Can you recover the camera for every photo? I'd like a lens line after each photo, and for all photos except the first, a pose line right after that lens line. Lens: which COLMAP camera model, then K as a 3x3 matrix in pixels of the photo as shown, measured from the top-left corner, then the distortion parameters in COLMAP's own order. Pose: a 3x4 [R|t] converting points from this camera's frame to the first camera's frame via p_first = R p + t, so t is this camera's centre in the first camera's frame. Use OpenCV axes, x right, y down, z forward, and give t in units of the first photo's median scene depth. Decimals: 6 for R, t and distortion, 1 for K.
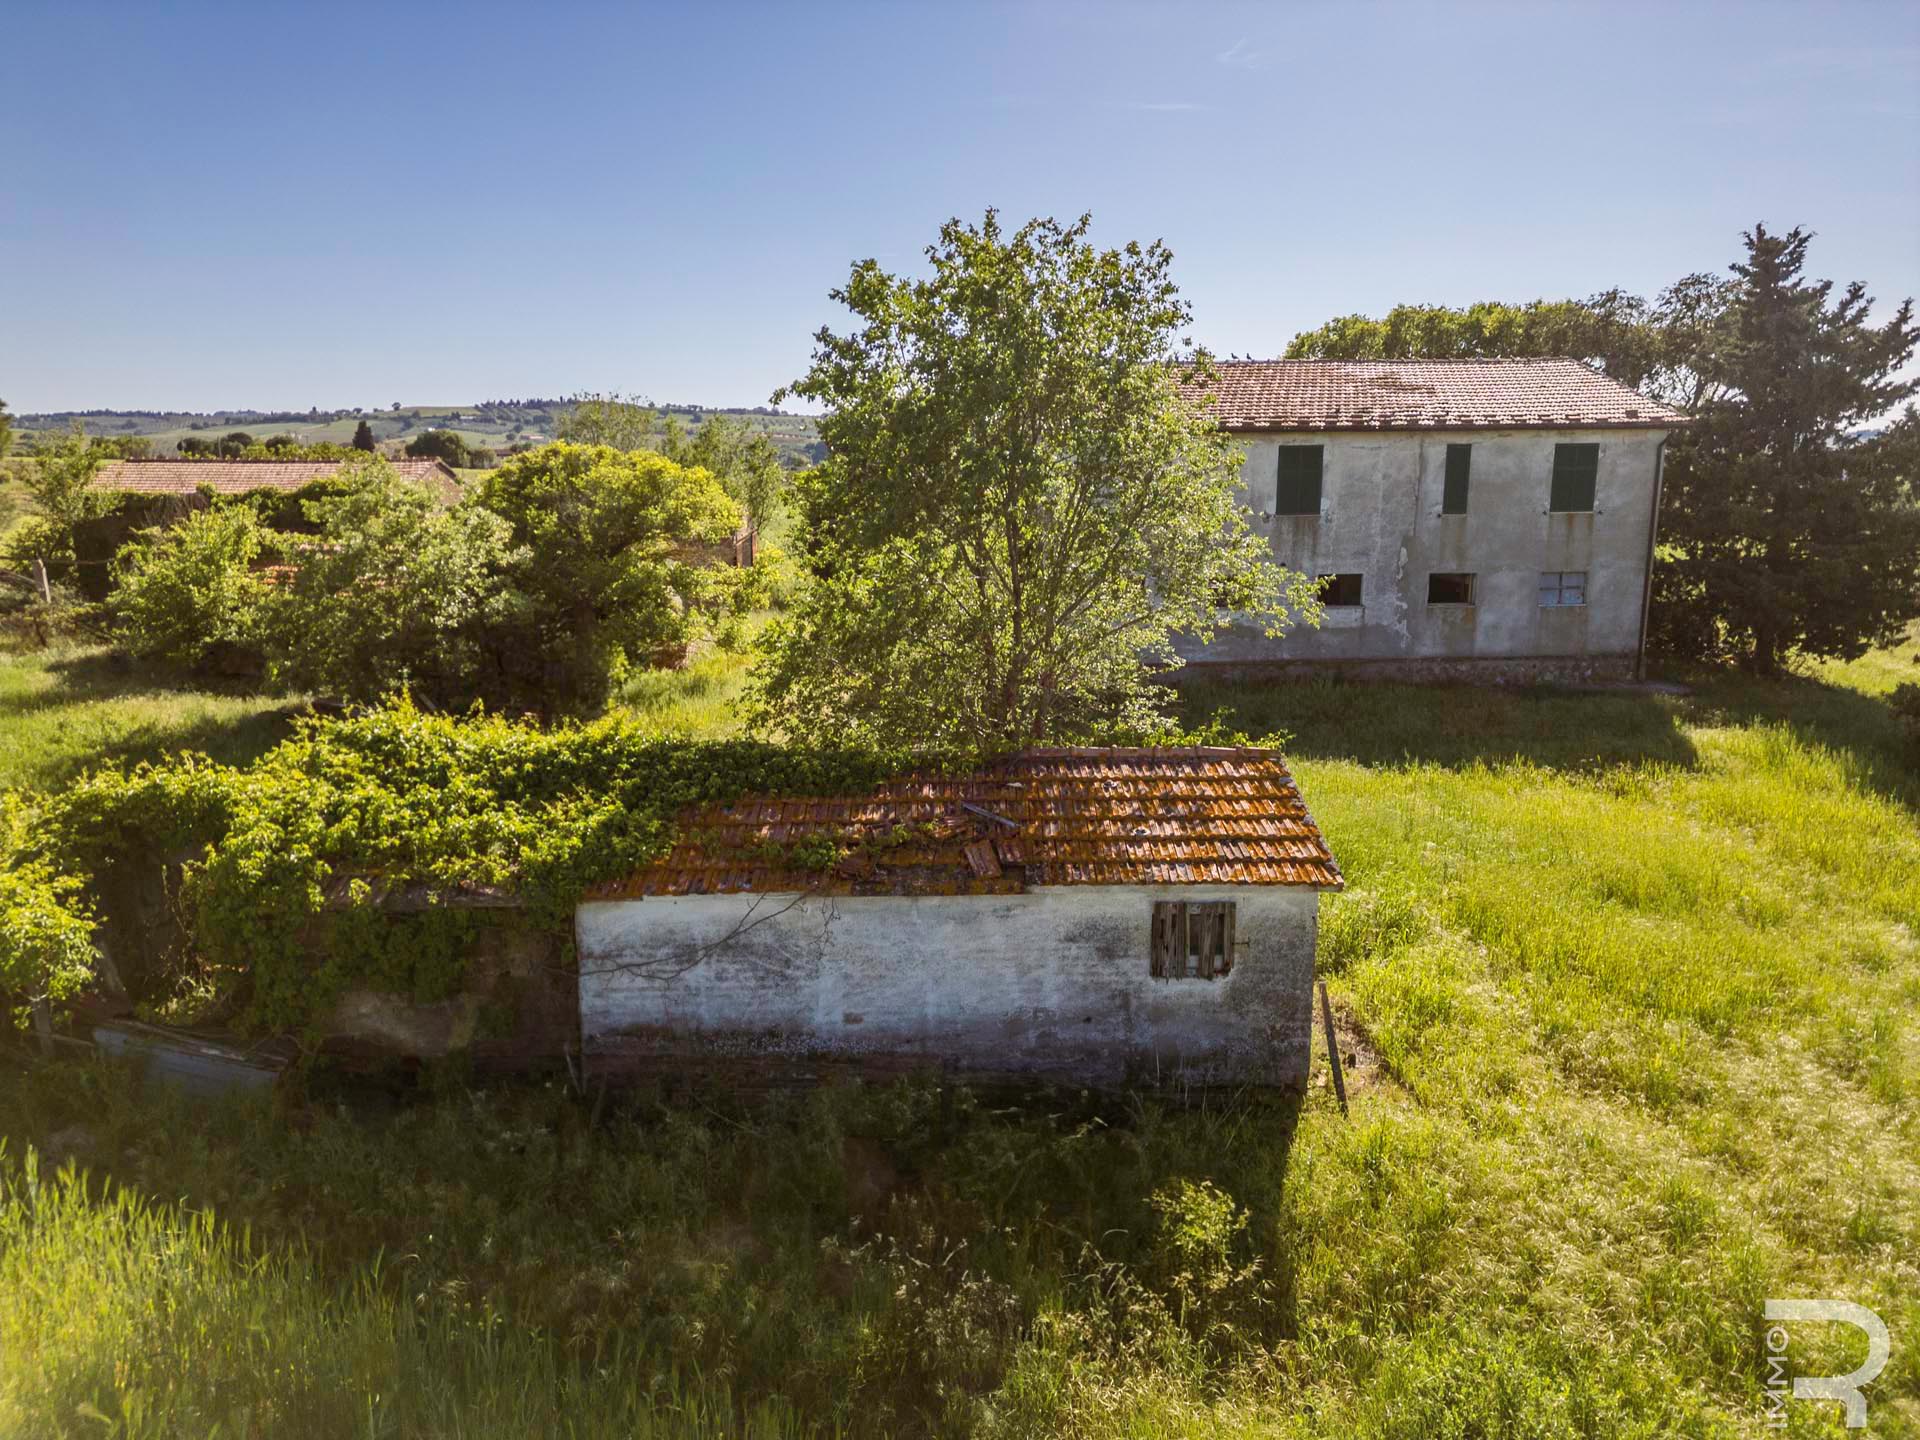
lens RADIAL K [[1331.6, 0, 956.2], [0, 1331.6, 721.6], [0, 0, 1]] dist [0.074102, -0.072978]
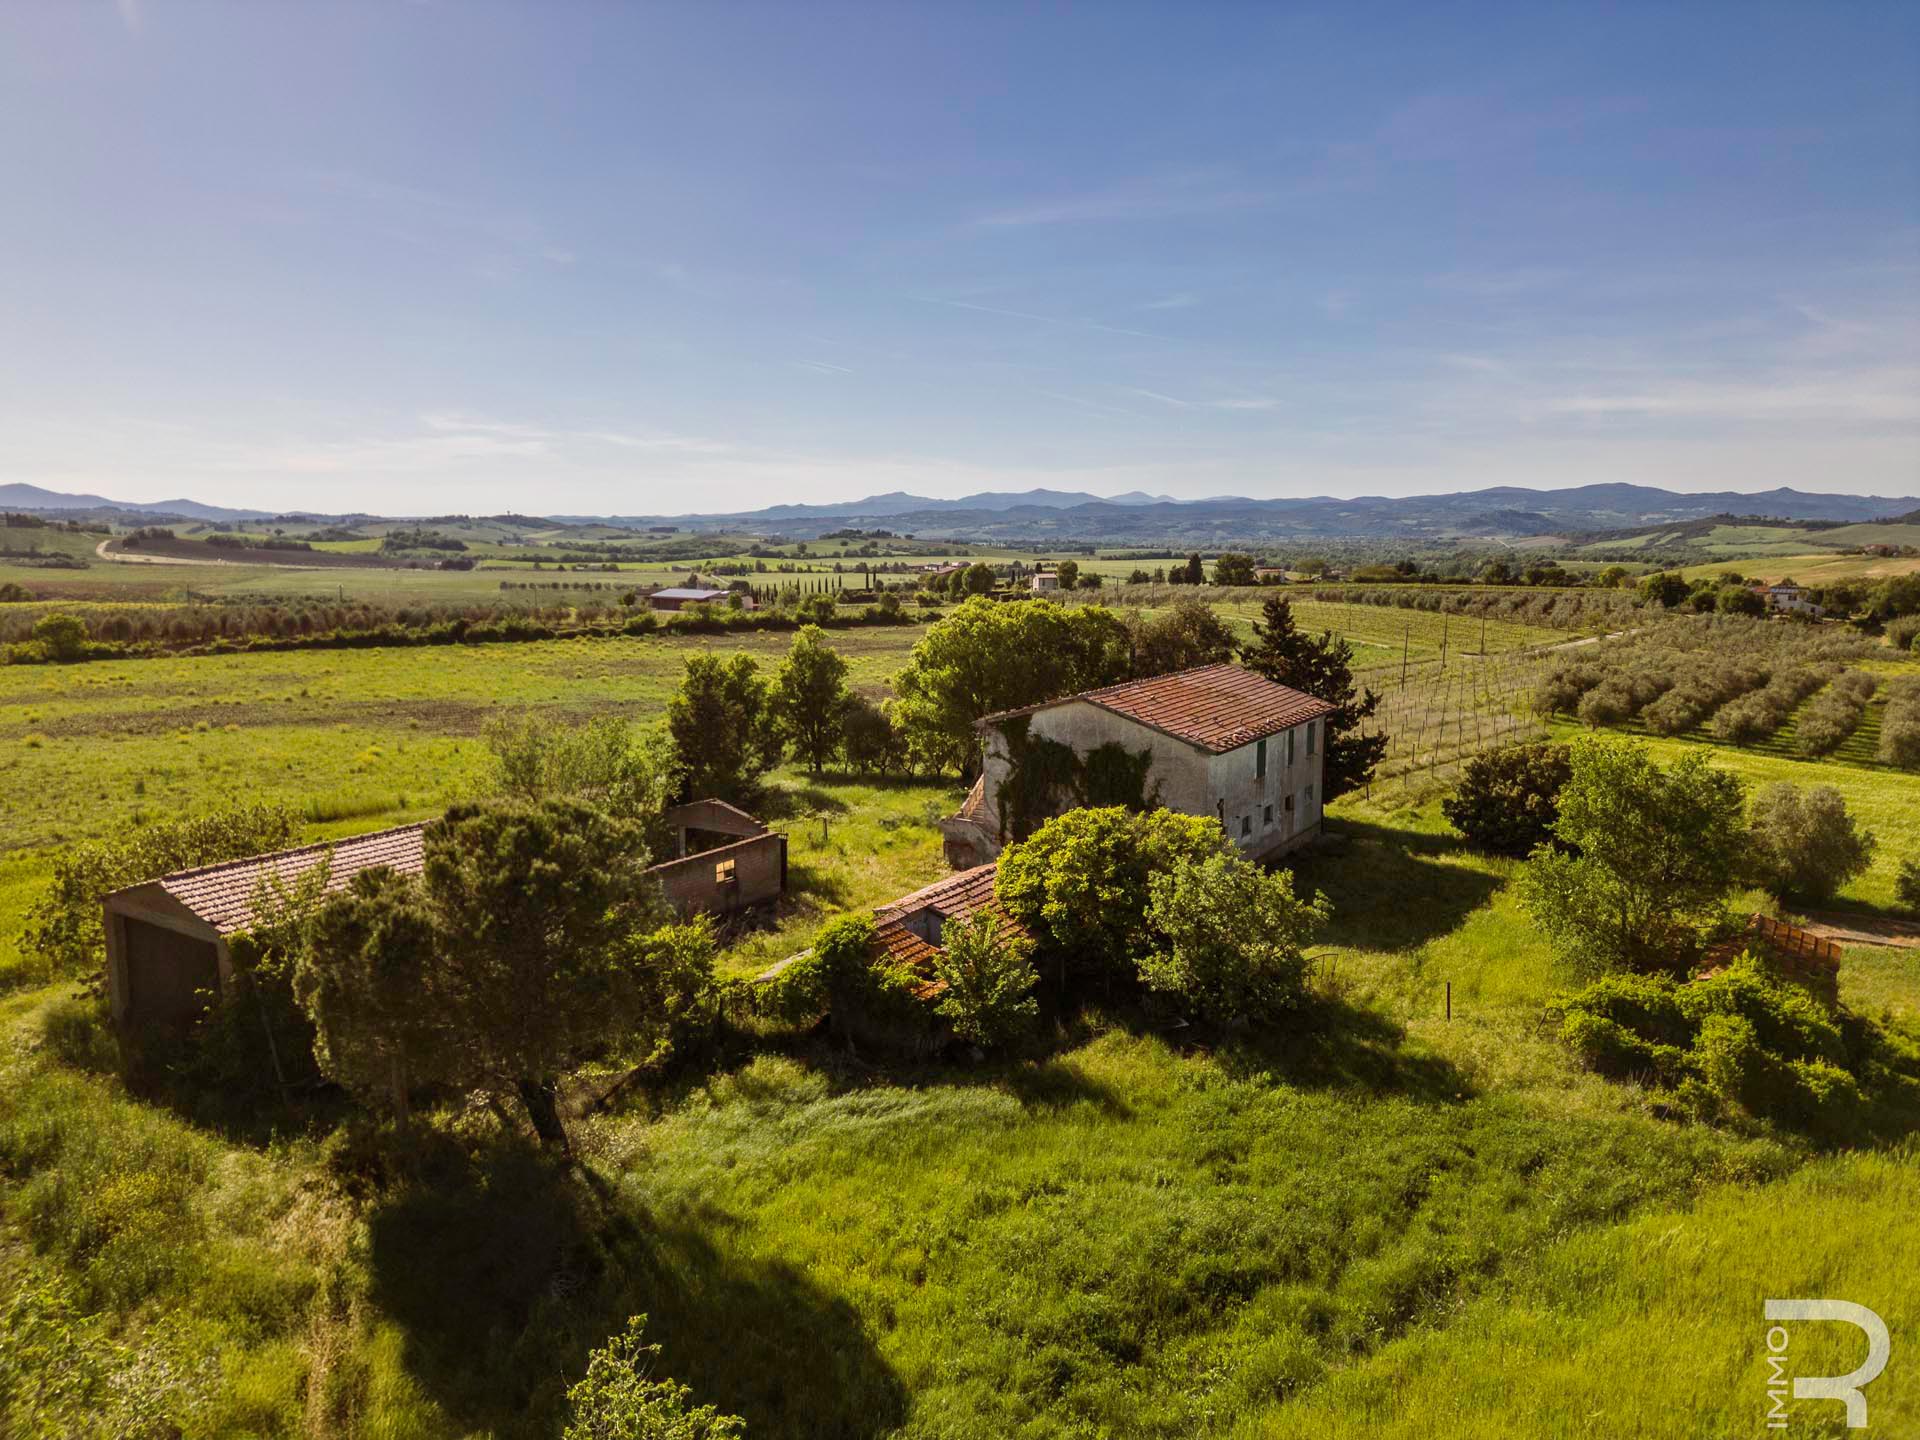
lens RADIAL K [[1331.6, 0, 949.4], [0, 1331.6, 718.2], [0, 0, 1]] dist [0.074102, -0.072978]
pose [[0.590251, -0.110969, 0.799556, -1.405527], [0.157764, 0.987263, 0.020556, -0.333209], [-0.791653, 0.114007, 0.600240, 0.243070]]
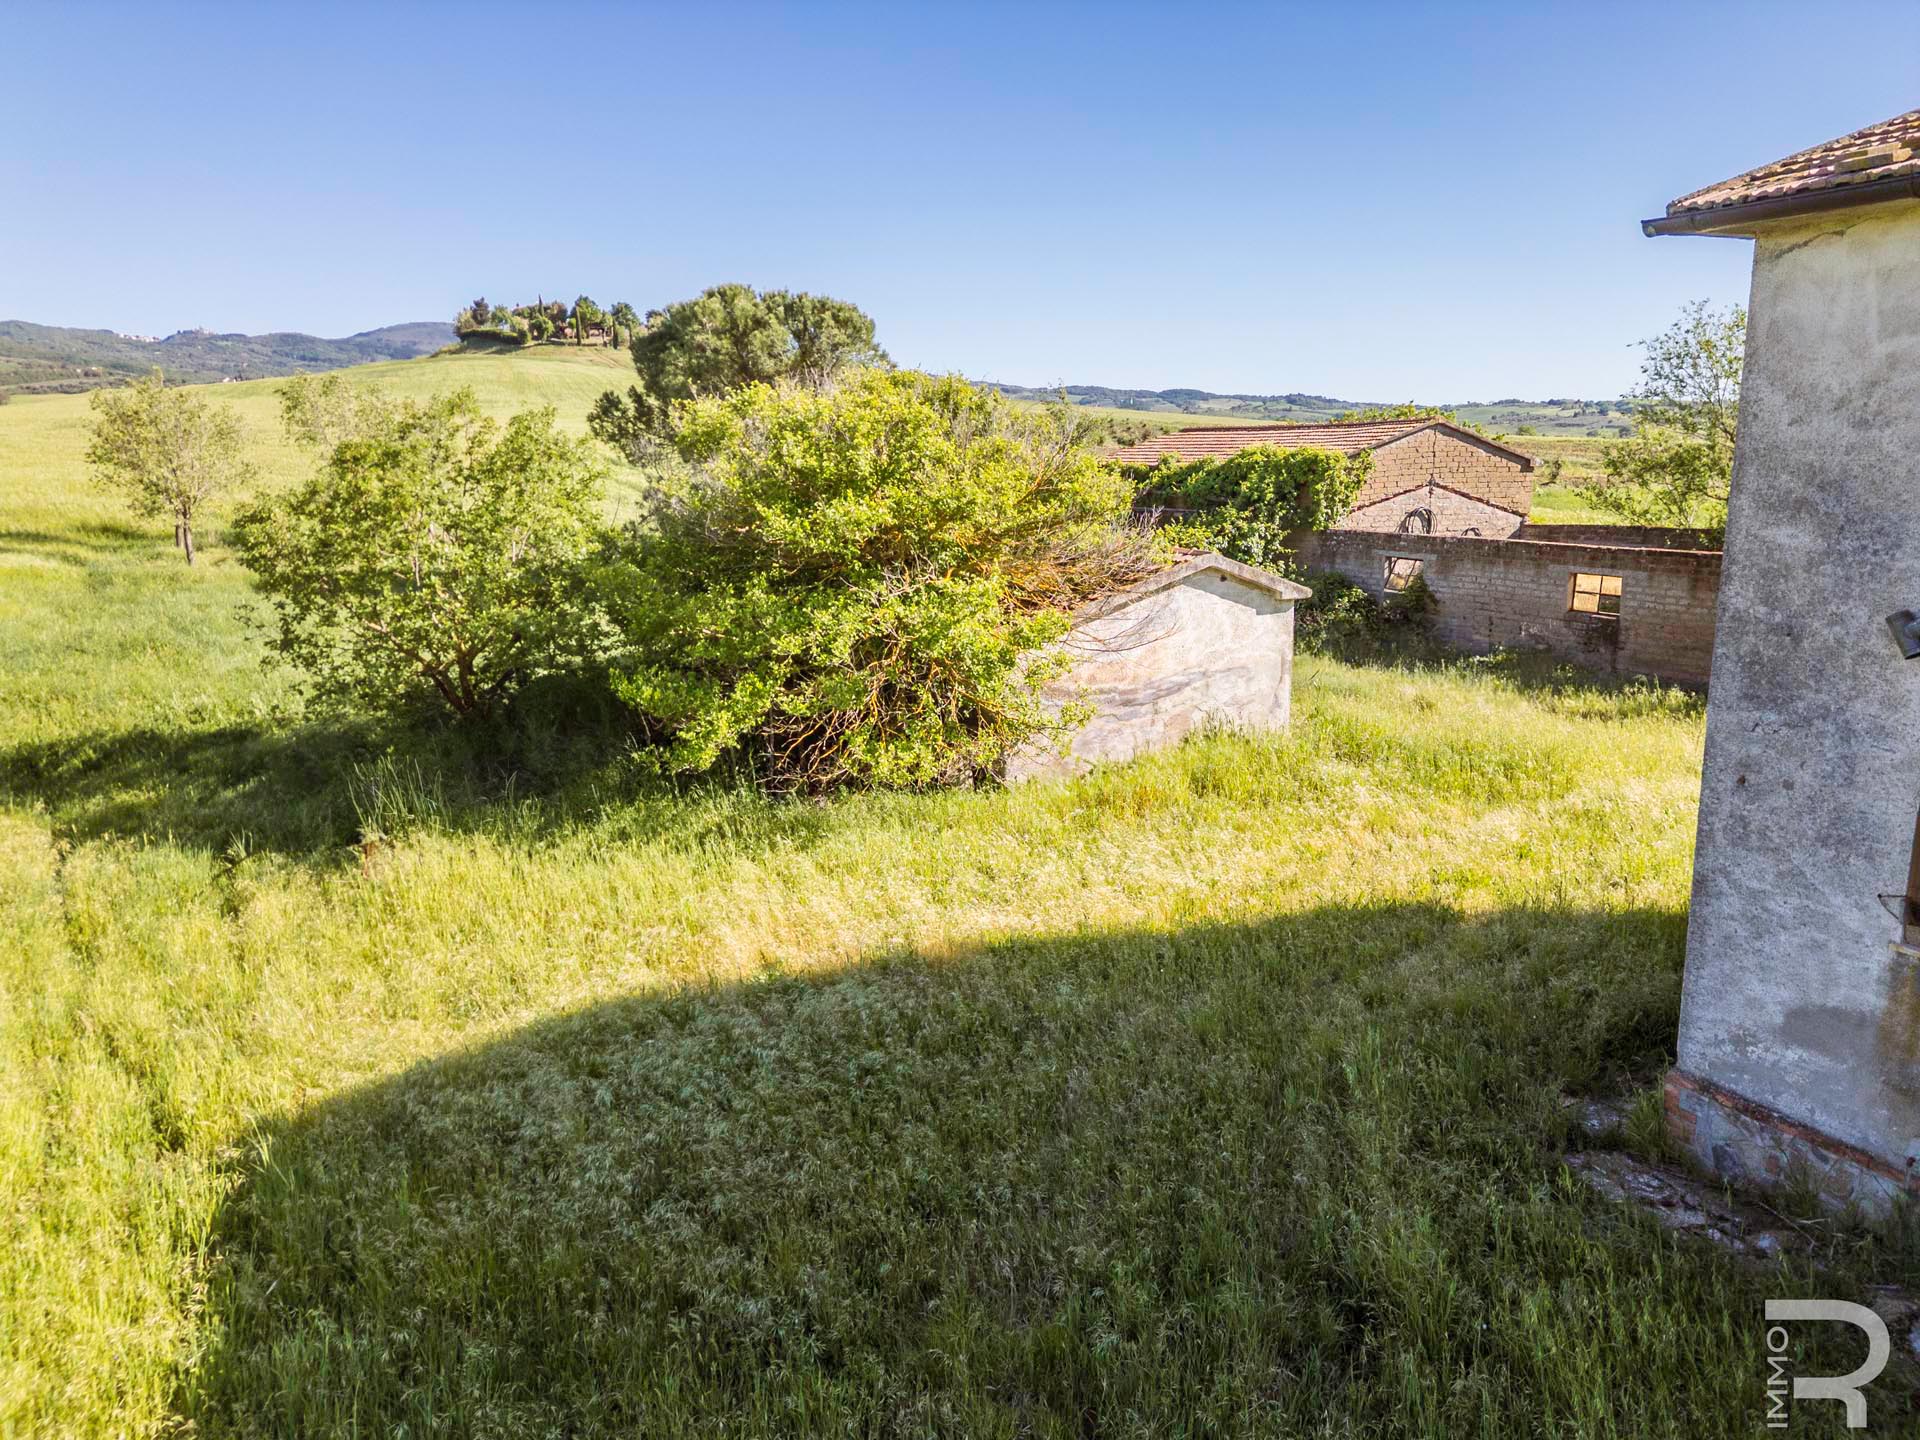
lens RADIAL K [[1331.6, 0, 953.7], [0, 1331.6, 711.7], [0, 0, 1]] dist [0.074102, -0.072978]
pose [[0.398153, 0.176996, -0.900081, 0.253385], [-0.173838, 0.977987, 0.115418, -0.123516], [0.900697, 0.110515, 0.420157, 0.734548]]
